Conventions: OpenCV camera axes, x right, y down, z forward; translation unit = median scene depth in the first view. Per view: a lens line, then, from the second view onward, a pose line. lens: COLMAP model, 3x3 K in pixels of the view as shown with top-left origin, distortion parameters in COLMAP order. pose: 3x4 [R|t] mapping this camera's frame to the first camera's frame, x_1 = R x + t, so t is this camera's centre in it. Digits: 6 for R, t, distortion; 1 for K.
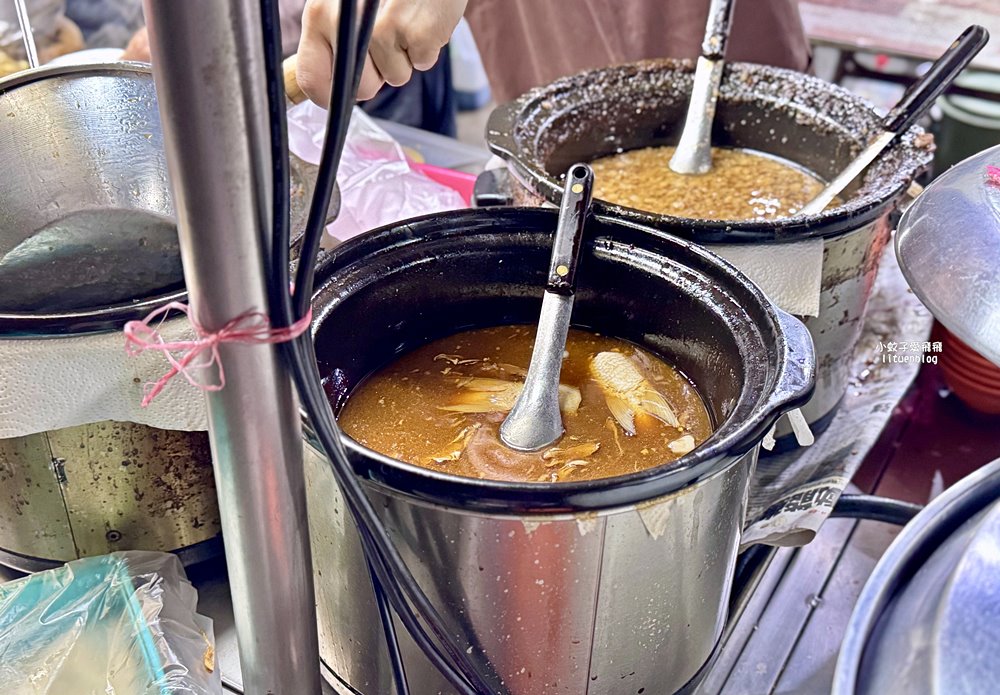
lens RADIAL K [[1143.5, 0, 500.0], [0, 1143.5, 347.5], [0, 0, 1]] dist [0.006827, 0.006579]
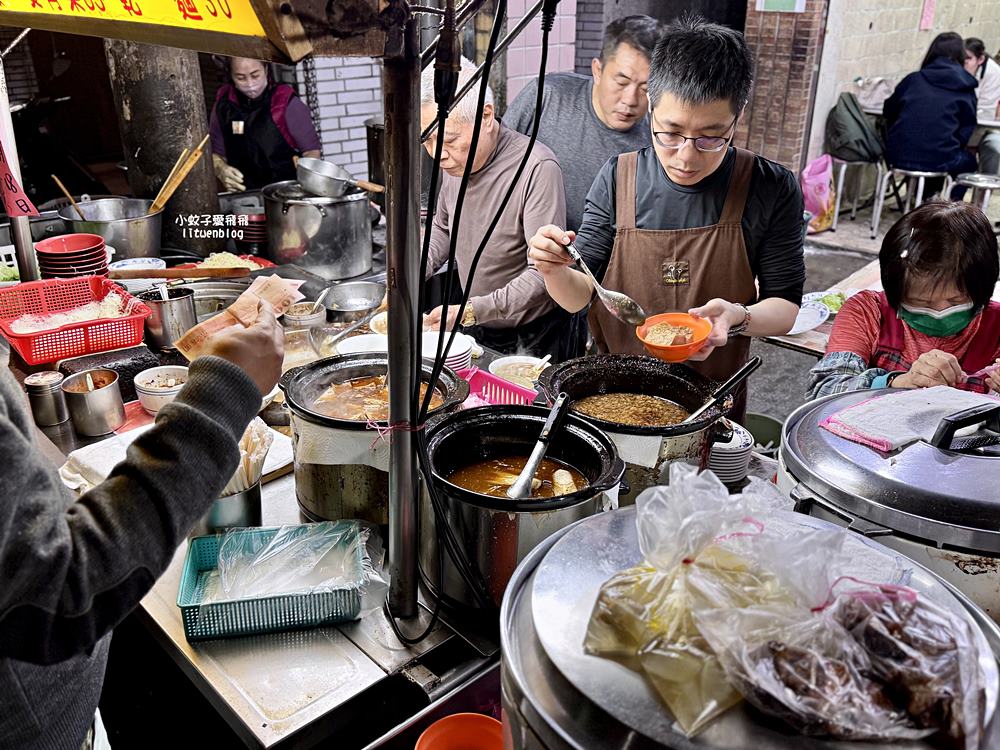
lens RADIAL K [[836.0, 0, 500.0], [0, 836.0, 375.0], [0, 0, 1]] dist [0.041281, -0.001510]
pose [[0.960129, 0.115712, -0.254486, 0.400998], [-0.161956, 0.972224, -0.168971, 0.130310], [0.227865, 0.203449, 0.952201, -0.749701]]
